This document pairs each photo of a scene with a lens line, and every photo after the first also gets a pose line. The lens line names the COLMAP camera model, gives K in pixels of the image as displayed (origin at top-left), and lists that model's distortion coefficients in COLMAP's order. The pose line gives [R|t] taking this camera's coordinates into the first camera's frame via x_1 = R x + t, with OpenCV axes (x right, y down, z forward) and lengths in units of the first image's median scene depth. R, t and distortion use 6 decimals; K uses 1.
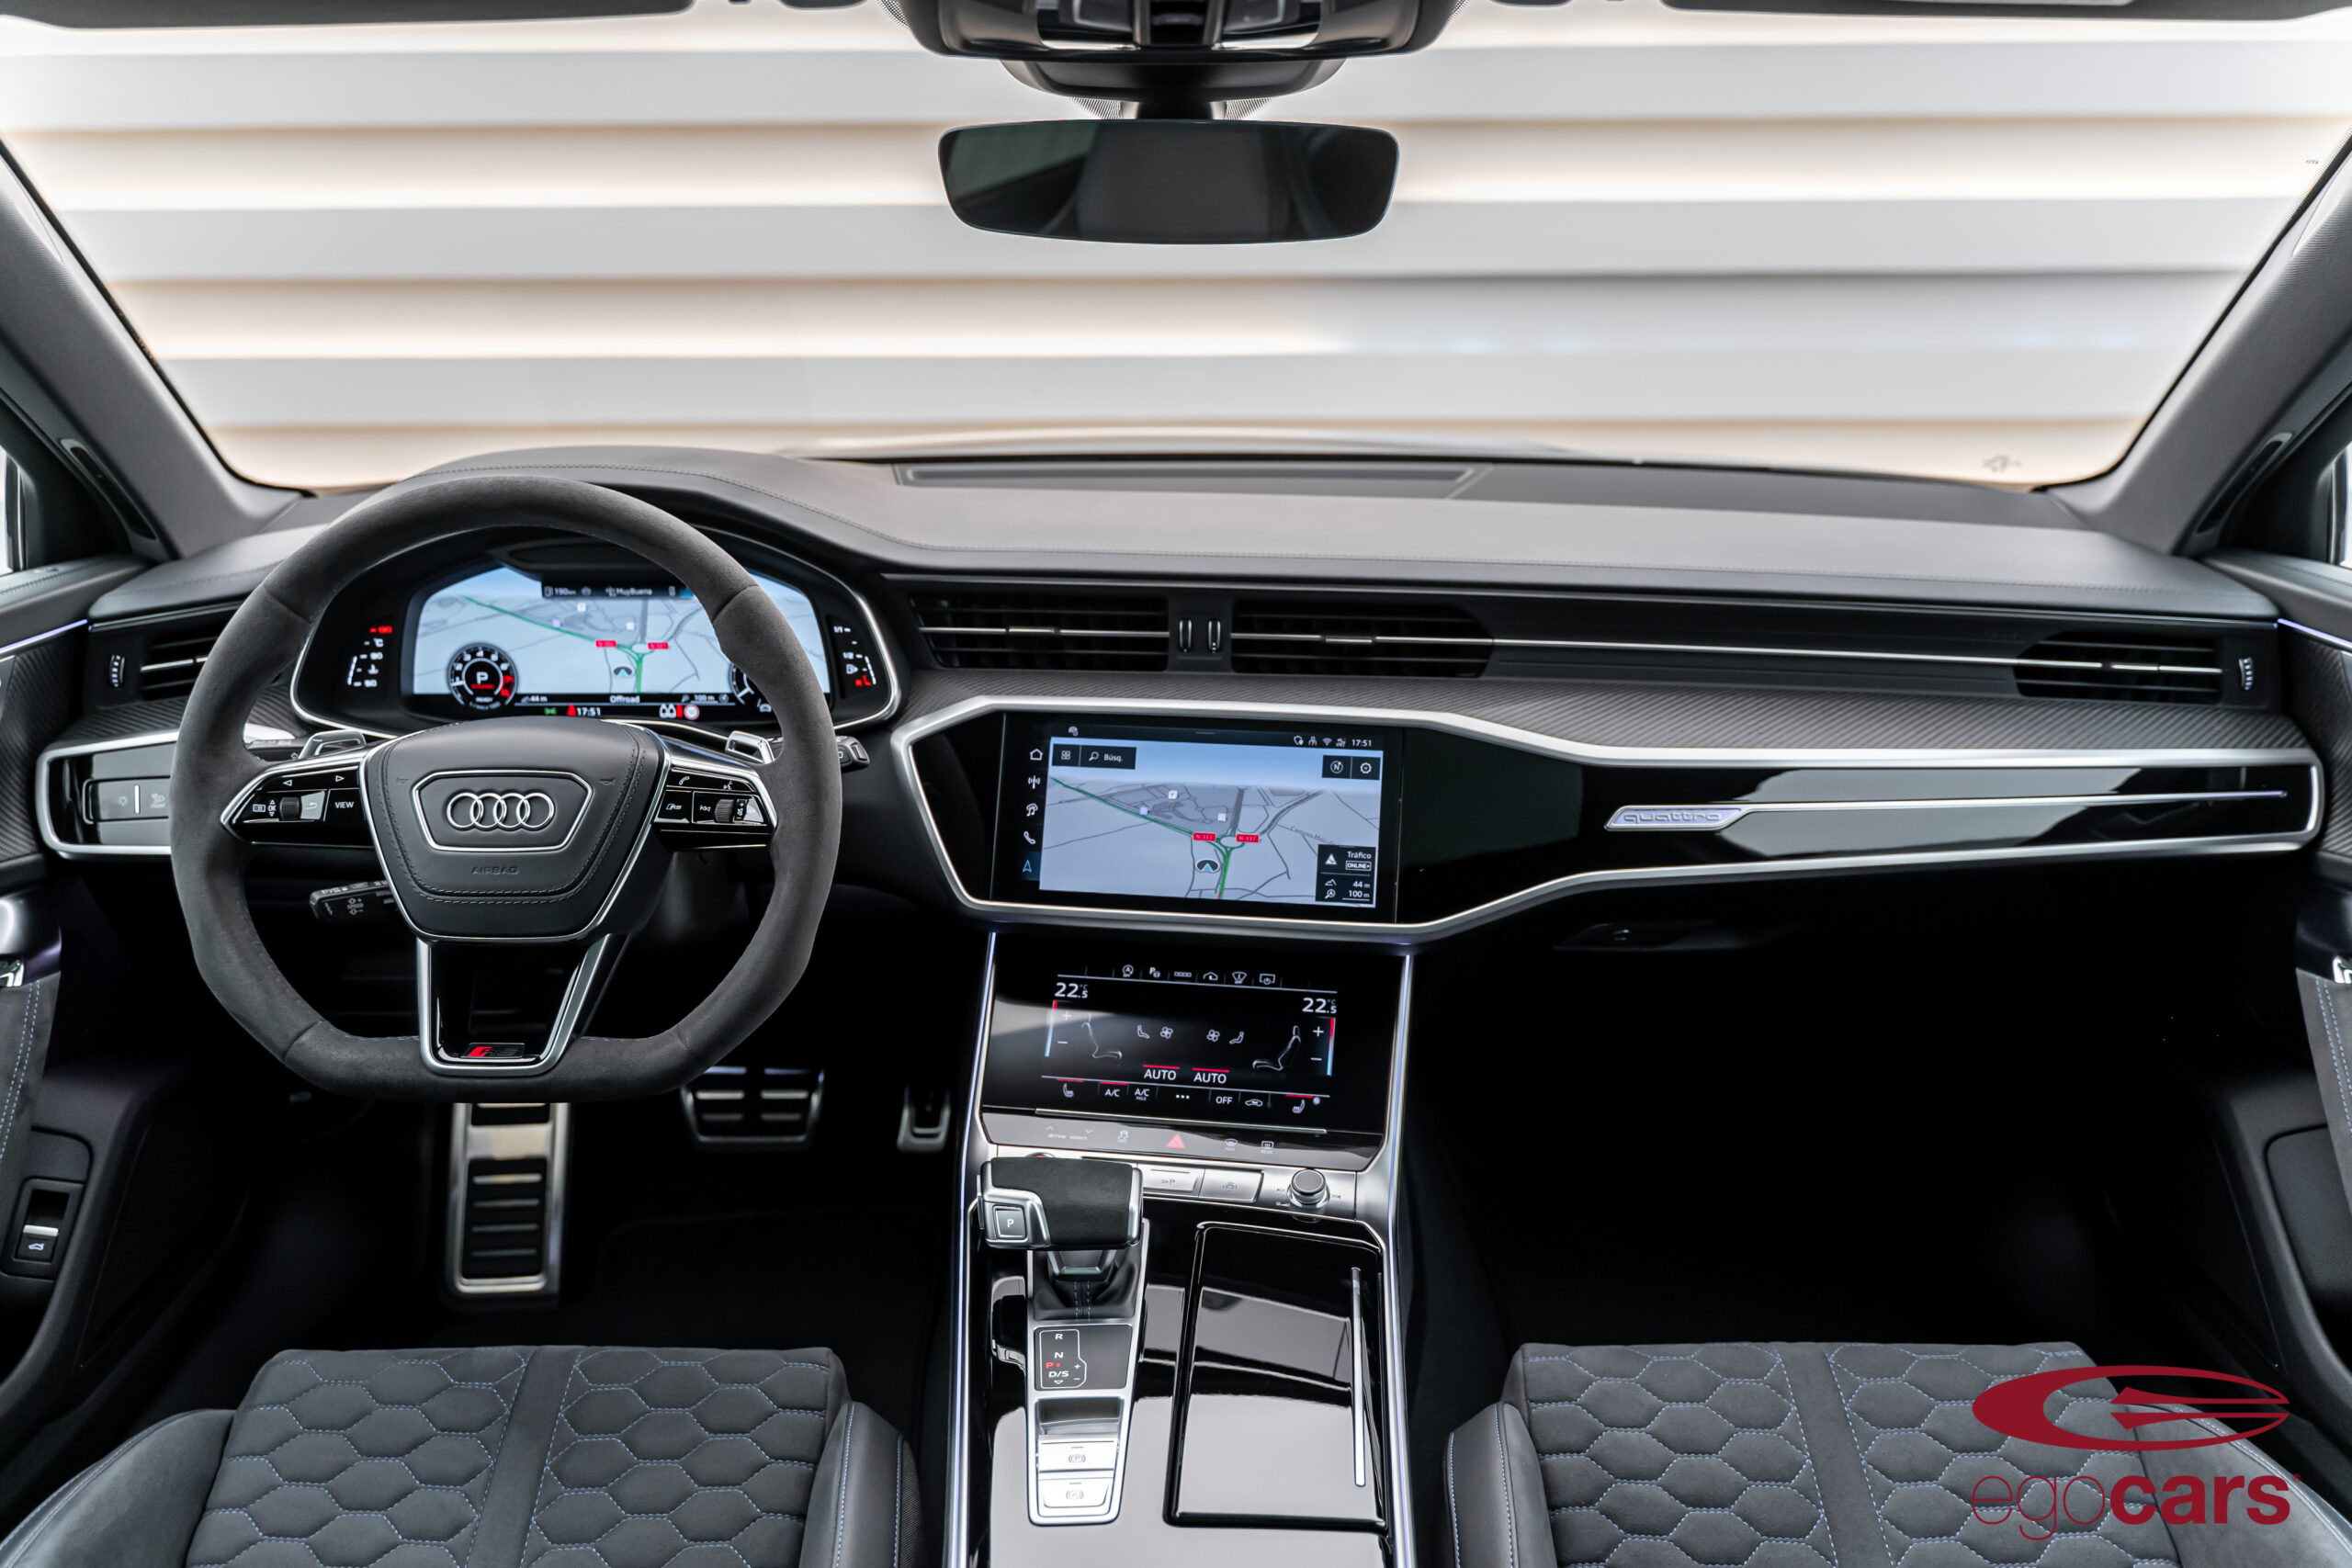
lens RADIAL K [[1959.2, 0, 1169.6], [0, 1959.2, 773.9], [0, 0, 1]] dist [0.011493, -0.031161]
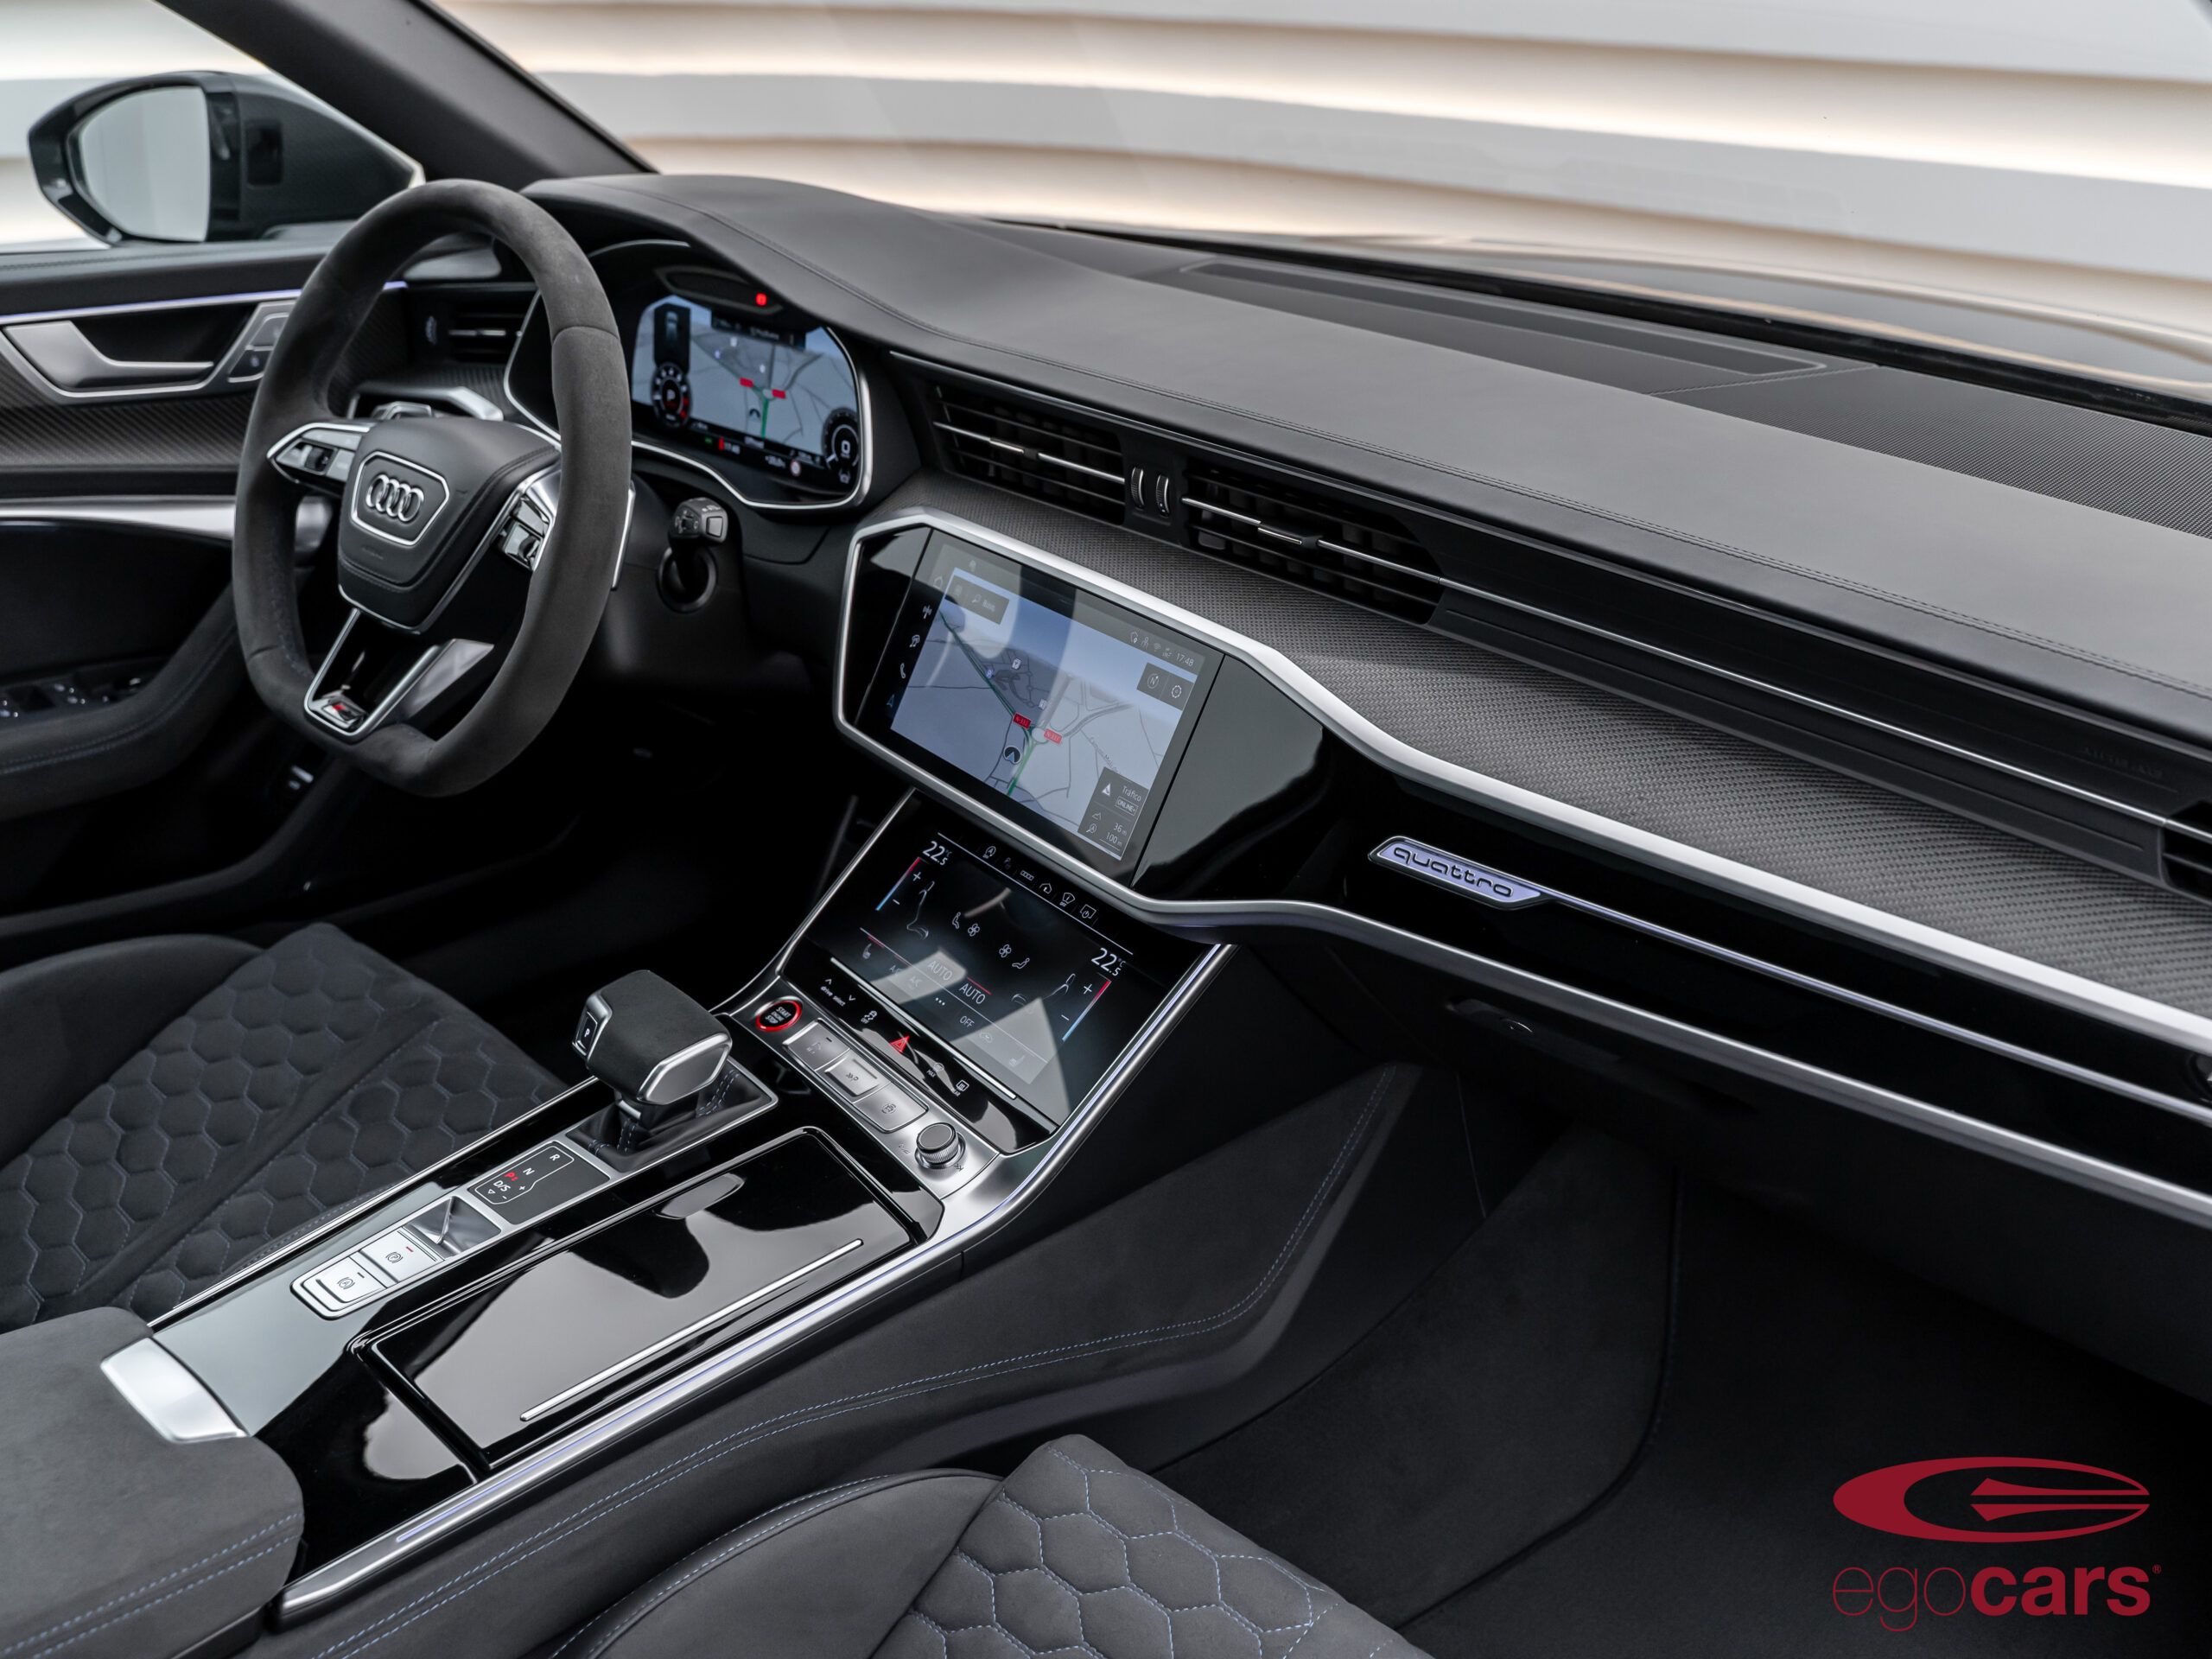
lens RADIAL K [[1985.5, 0, 1107.6], [0, 1985.5, 828.0], [0, 0, 1]] dist [-0.003131, 0.029984]
pose [[0.733448, 0.305236, -0.607359, 0.540089], [-0.234152, 0.952276, 0.195816, -0.093297], [0.638144, -0.001407, 0.769916, 0.345578]]
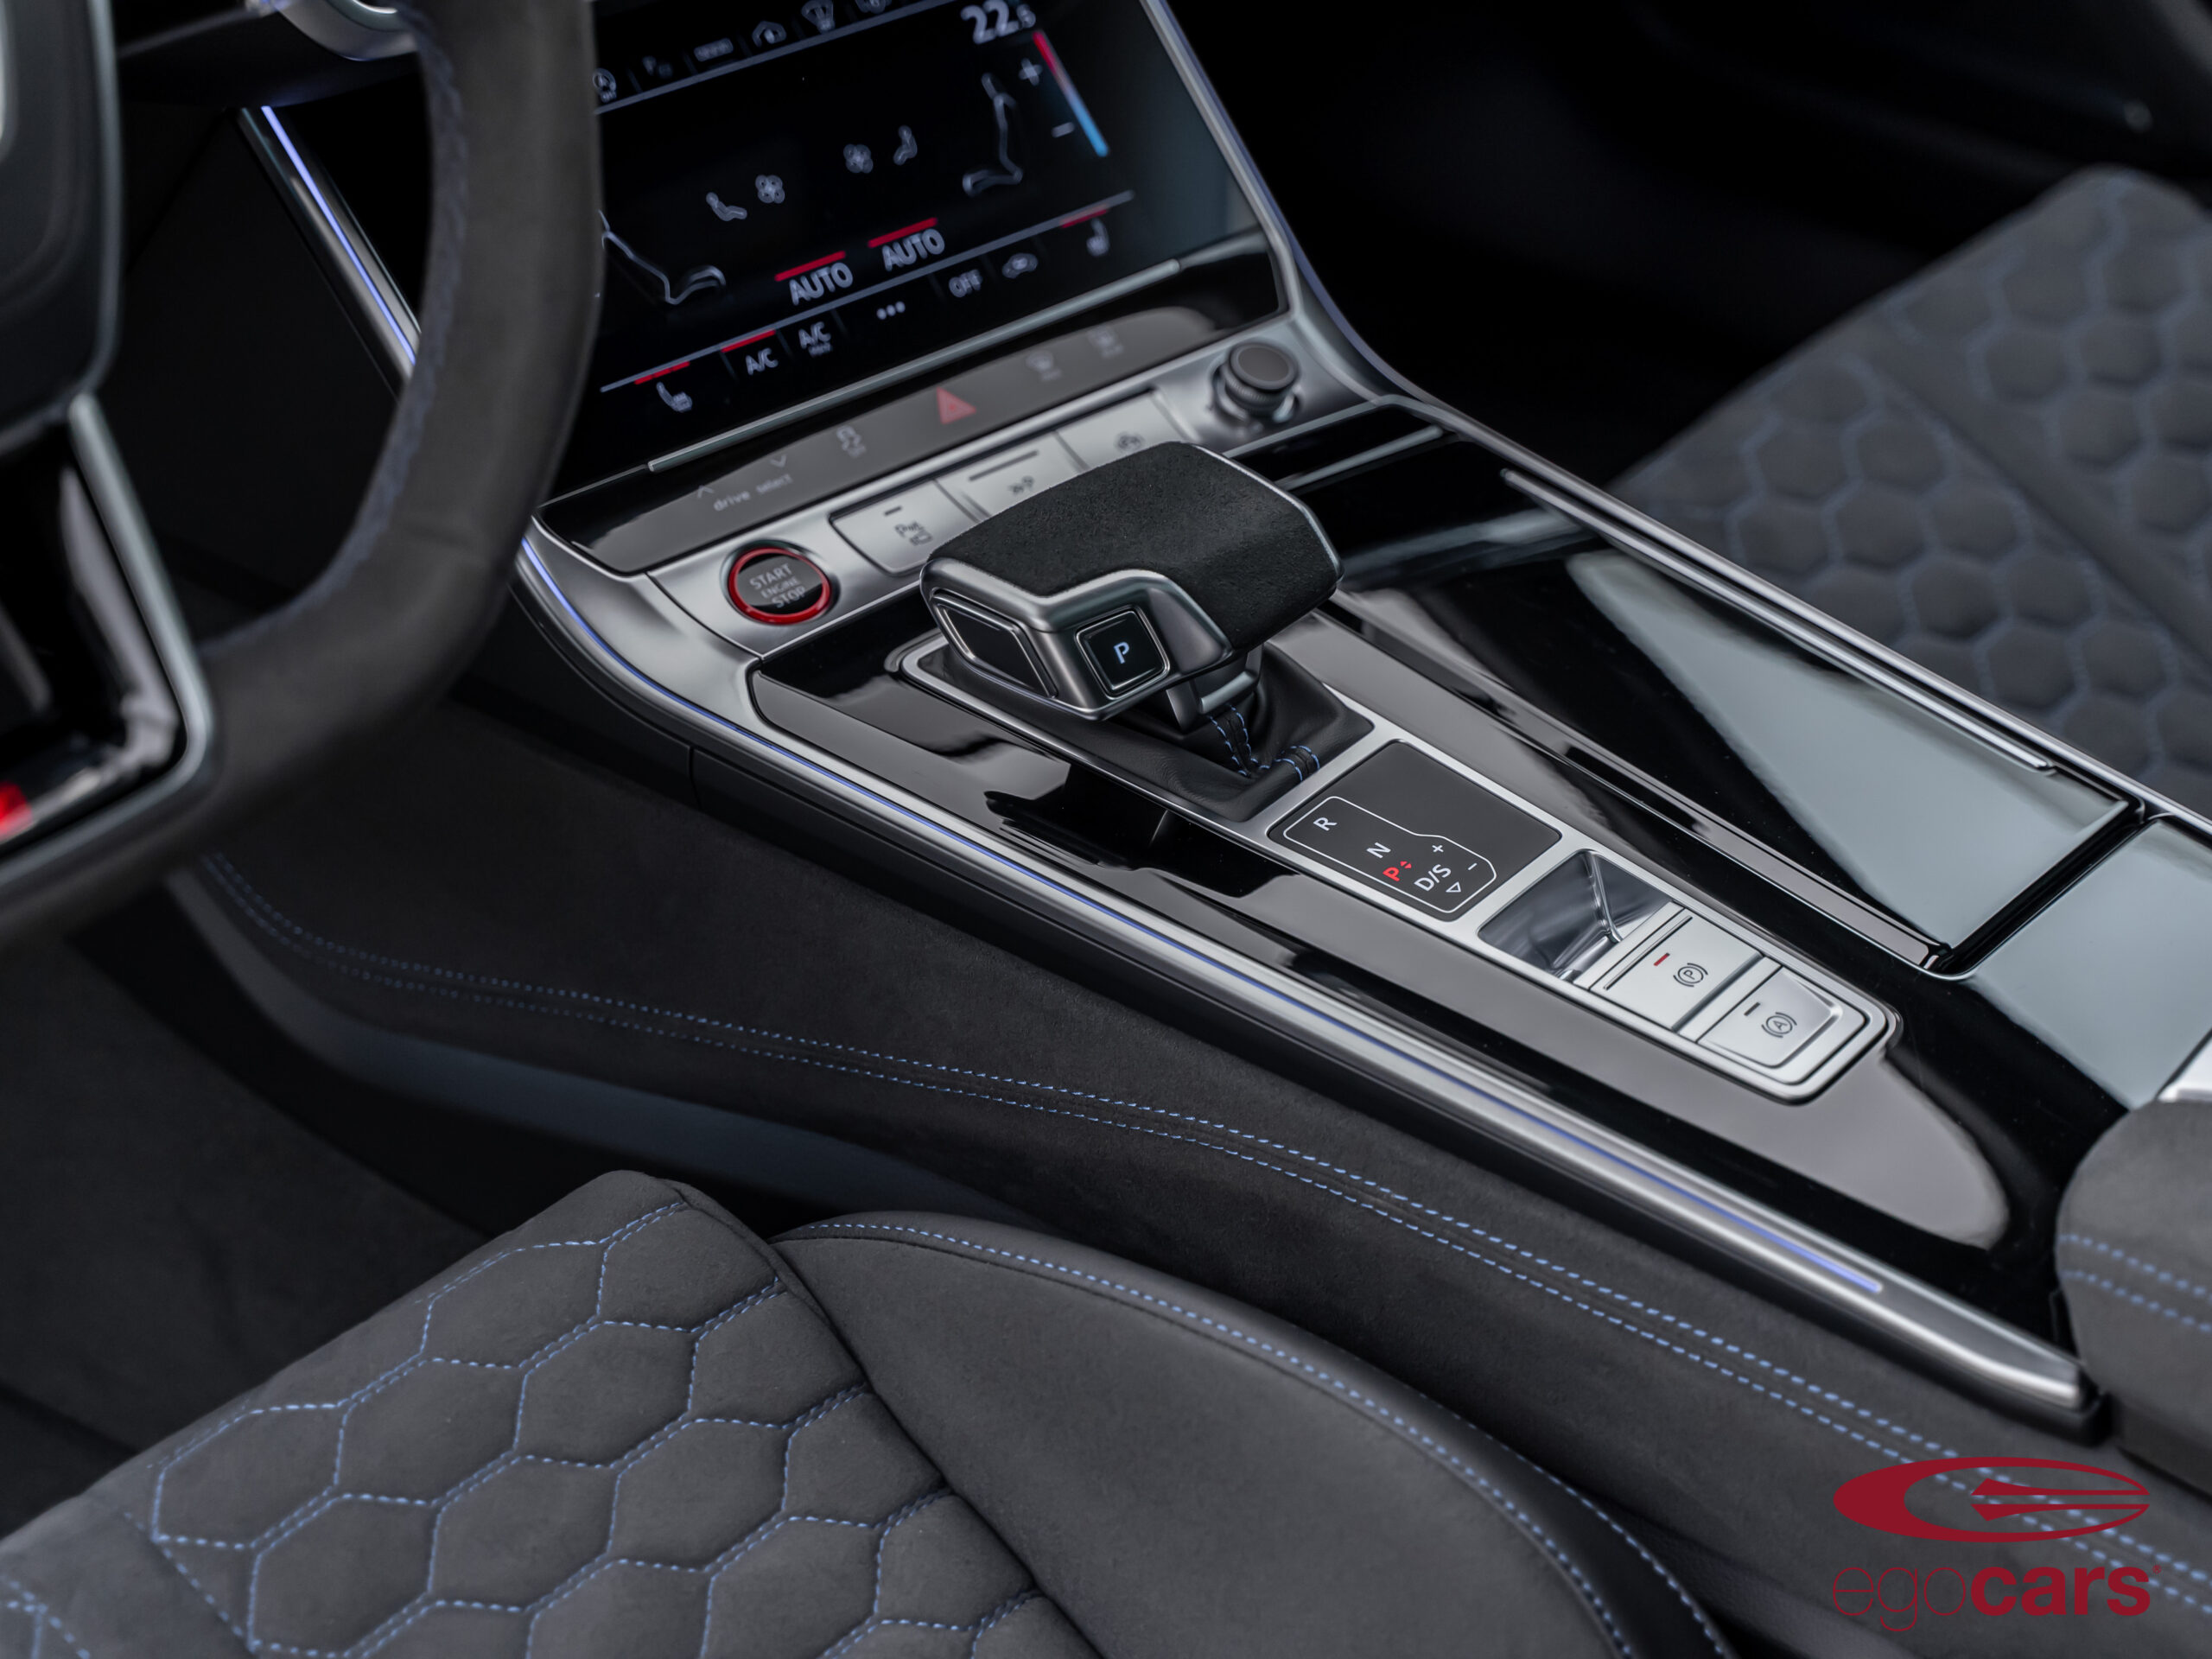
lens RADIAL K [[4089.7, 0, 1108.6], [0, 4089.7, 826.3], [0, 0, 1]] dist [0.060876, 0.000000]
pose [[0.635551, -0.422844, 0.645971, -0.555269], [0.203872, 0.898903, 0.387826, -0.067644], [-0.744655, -0.114788, 0.657505, 0.340217]]
